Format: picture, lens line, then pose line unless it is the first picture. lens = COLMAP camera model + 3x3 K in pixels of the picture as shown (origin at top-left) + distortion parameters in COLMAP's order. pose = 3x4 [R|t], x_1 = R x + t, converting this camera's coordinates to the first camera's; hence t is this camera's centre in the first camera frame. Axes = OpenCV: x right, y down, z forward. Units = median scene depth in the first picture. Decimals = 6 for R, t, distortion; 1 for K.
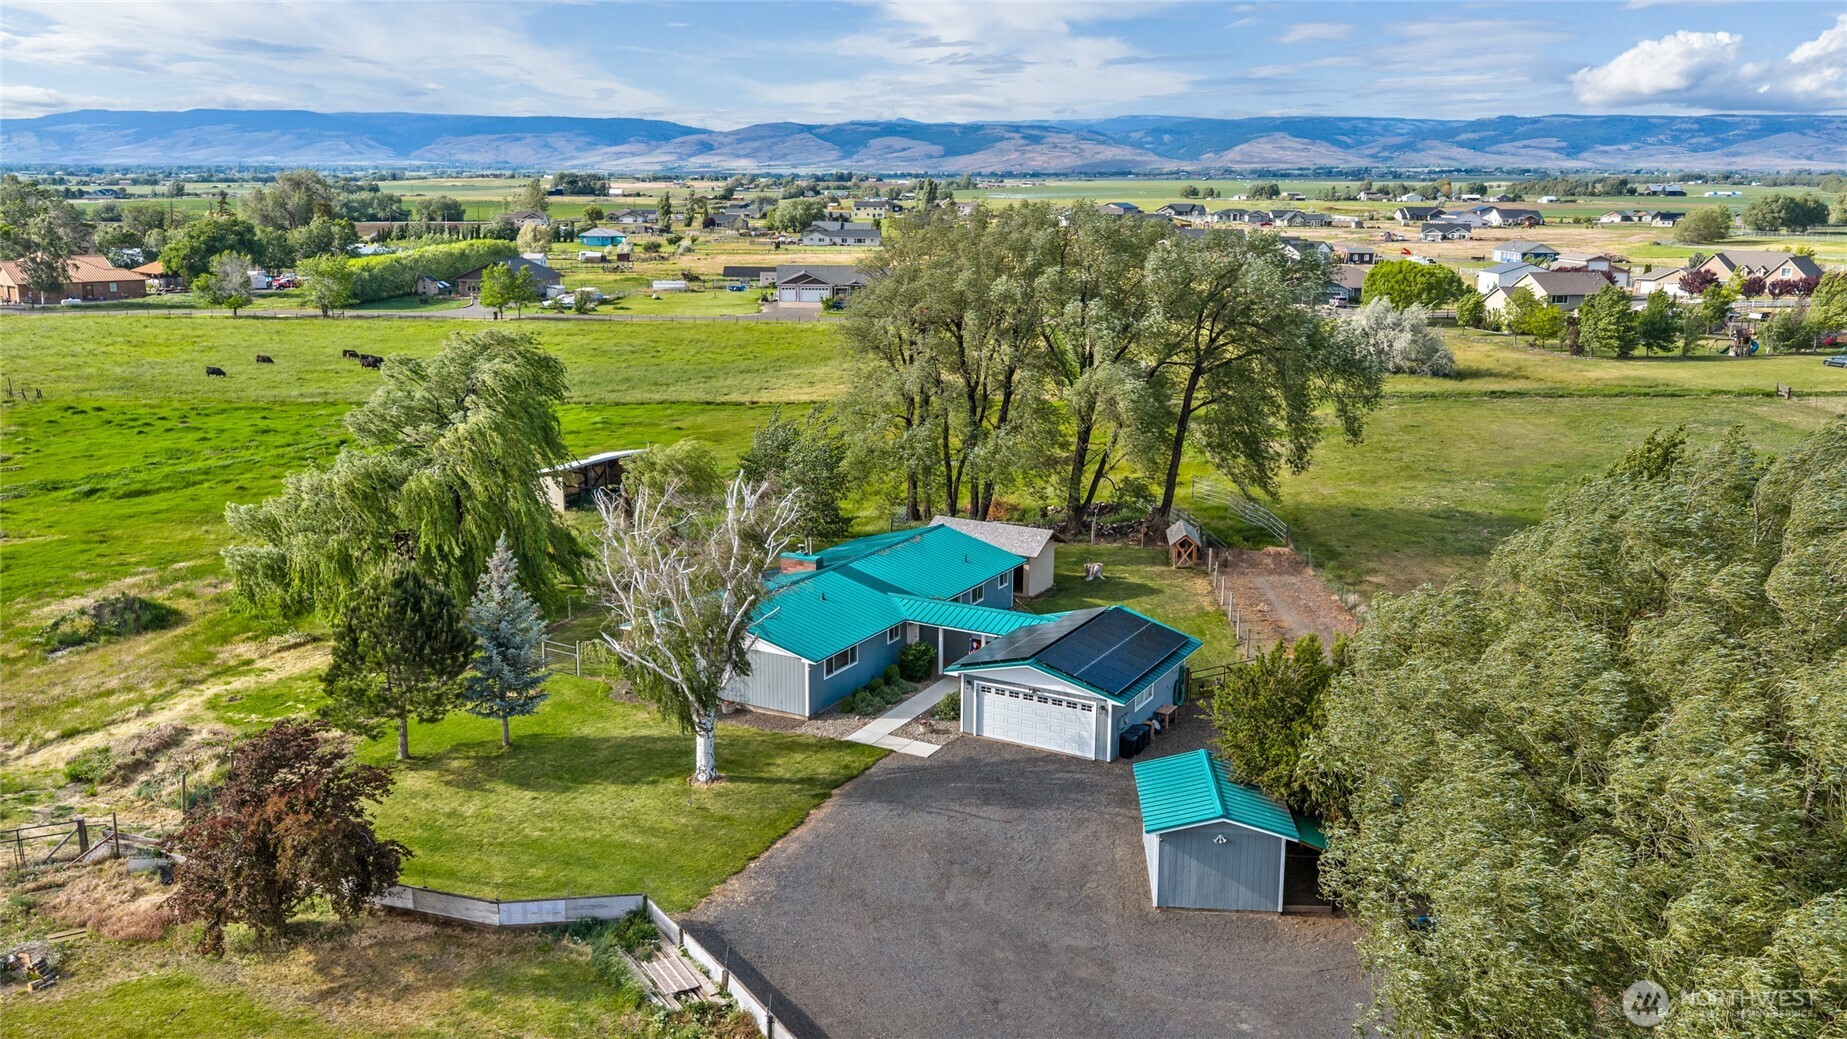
lens RADIAL K [[1453.7, 0, 930.6], [0, 1453.7, 490.3], [0, 0, 1]] dist [0.002446, -0.007563]
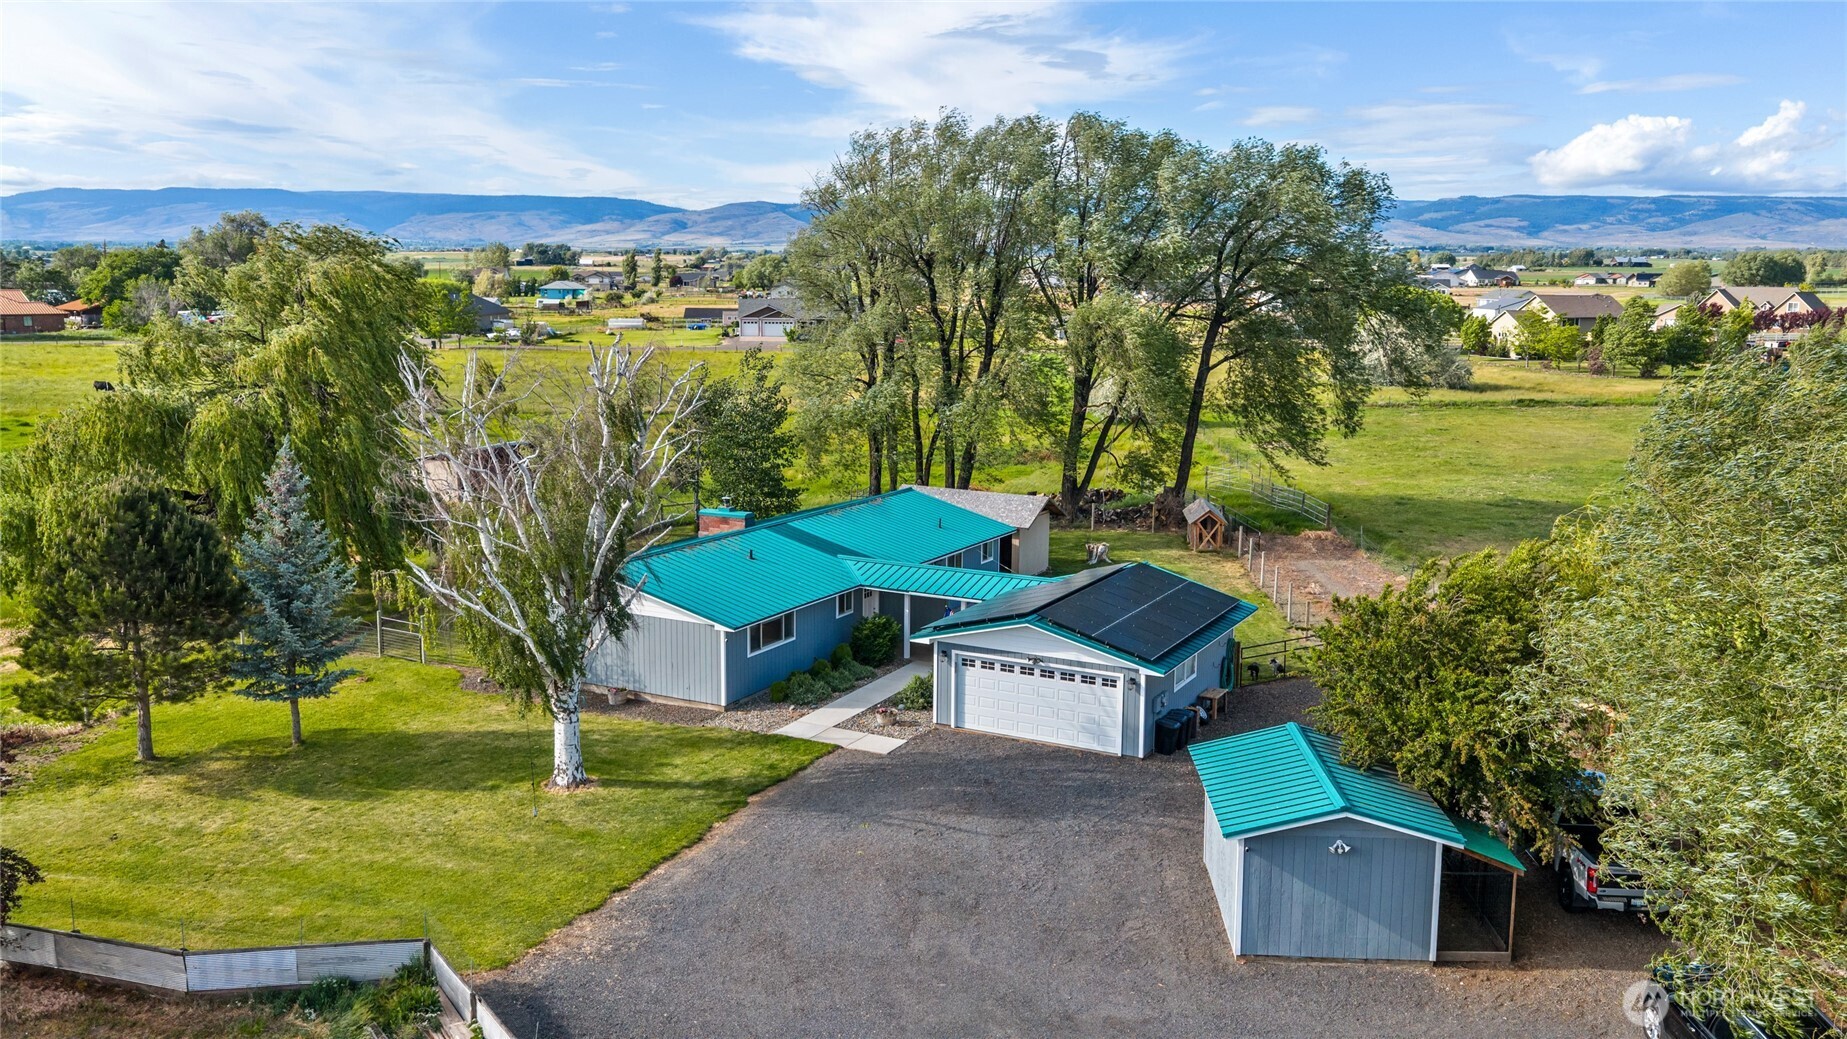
lens RADIAL K [[1430.5, 0, 923.5], [0, 1430.5, 519.5], [0, 0, 1]] dist [-0.005407, 0.003415]
pose [[0.999903, -0.004325, 0.013236, 0.006582], [0.004818, 0.999289, -0.037396, 0.088545], [-0.013064, 0.037456, 0.999213, 0.275253]]
